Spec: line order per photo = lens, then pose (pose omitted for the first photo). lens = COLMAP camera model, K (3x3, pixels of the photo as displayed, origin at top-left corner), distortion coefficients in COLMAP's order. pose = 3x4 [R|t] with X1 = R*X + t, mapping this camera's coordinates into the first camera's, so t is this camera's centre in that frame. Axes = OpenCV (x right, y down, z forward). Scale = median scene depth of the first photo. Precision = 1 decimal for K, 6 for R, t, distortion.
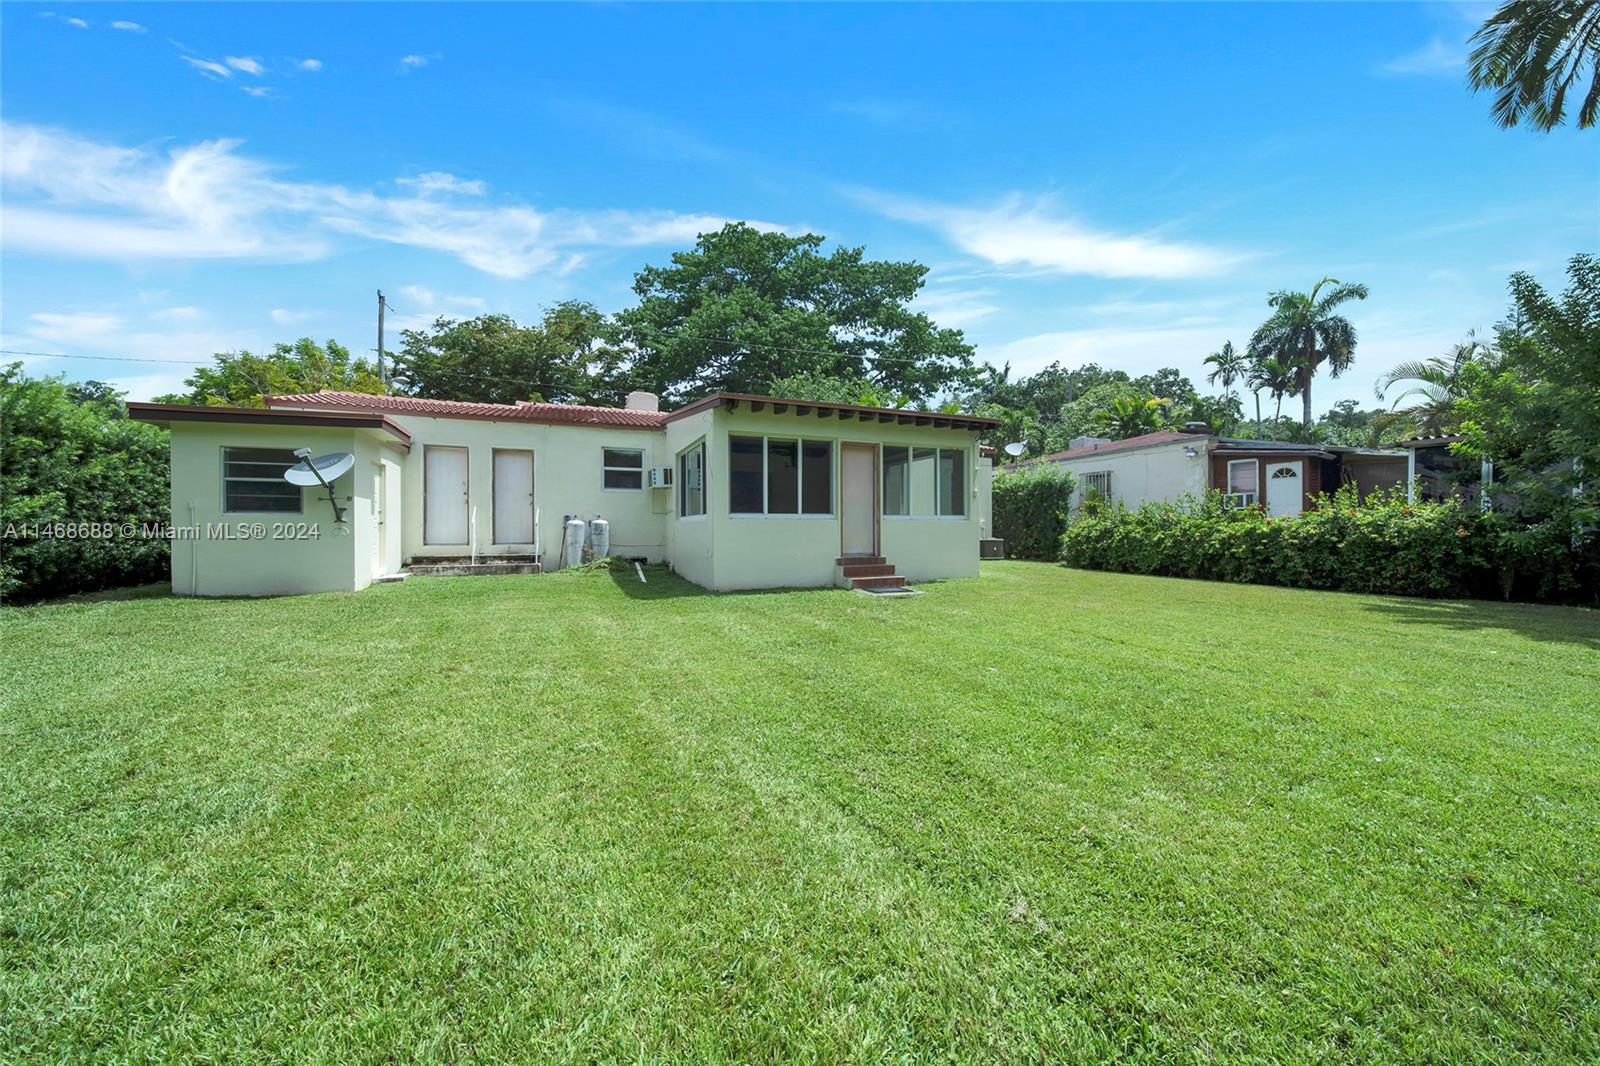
lens RADIAL K [[576.9, 0, 805.0], [0, 576.9, 531.9], [0, 0, 1]] dist [-0.002445, -0.000965]
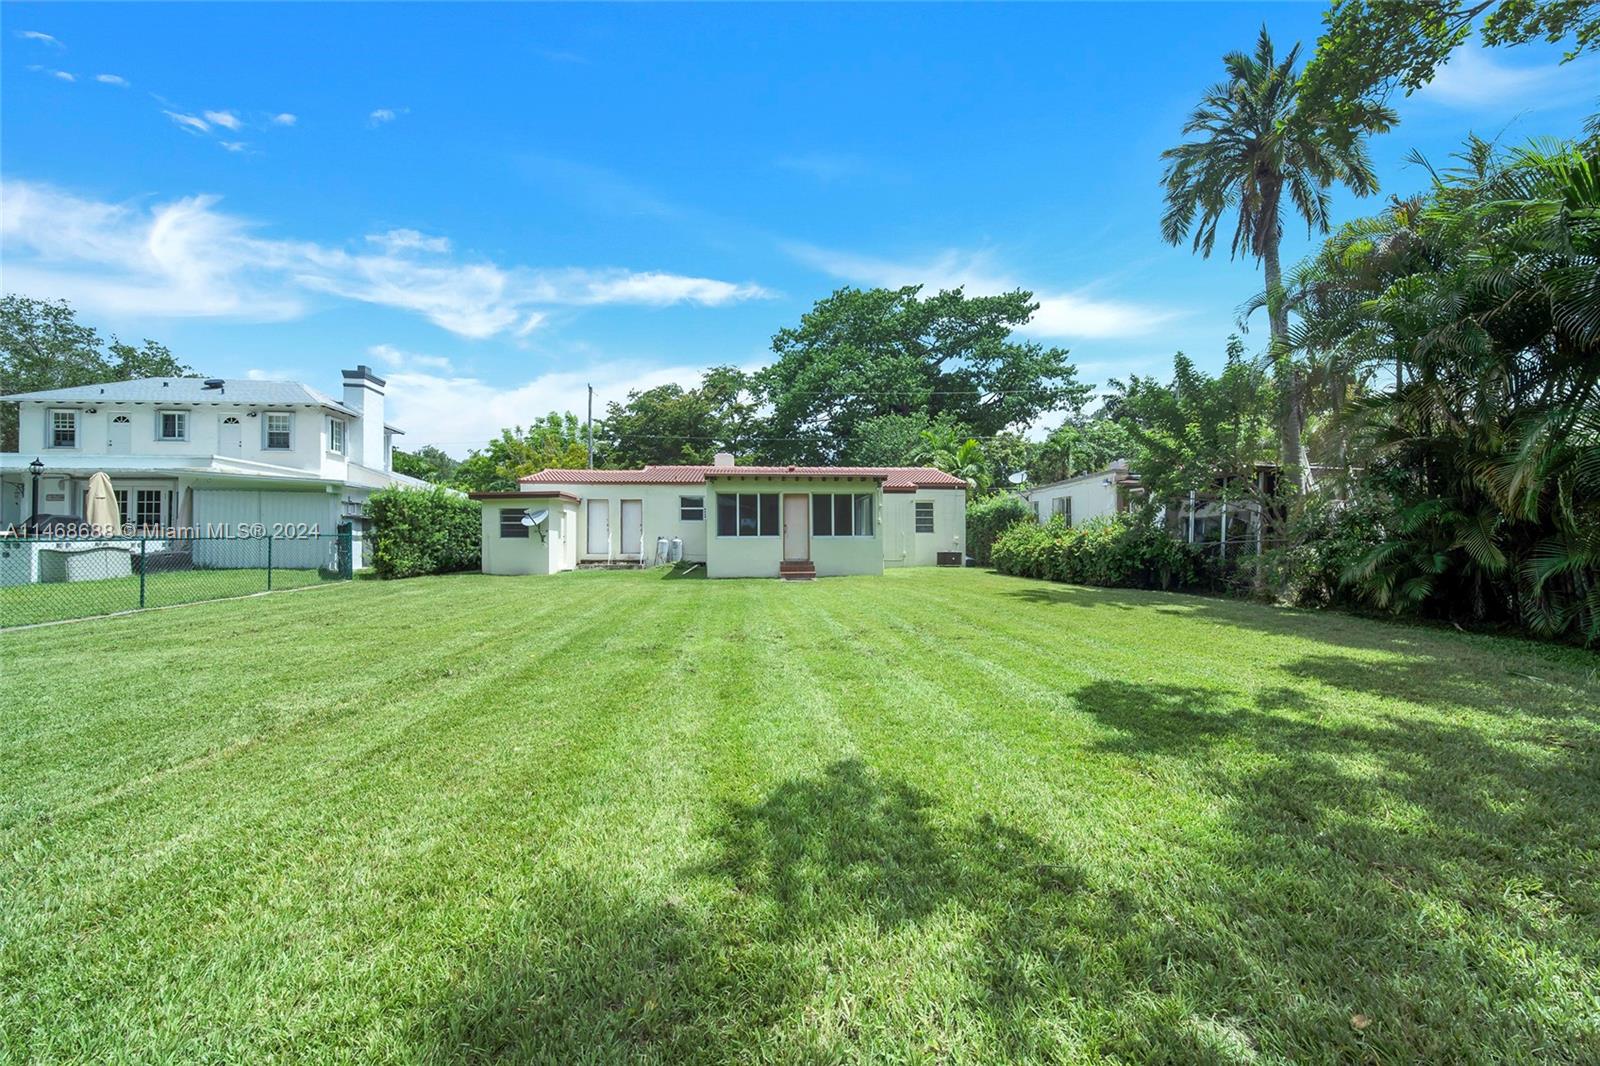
lens RADIAL K [[576.9, 0, 796.5], [0, 576.9, 540.9], [0, 0, 1]] dist [-0.002445, -0.000965]
pose [[0.946077, -0.004785, -0.323908, 0.557264], [0.001670, 0.999950, -0.009897, 0.001207], [0.323939, 0.008822, 0.946037, -0.517837]]
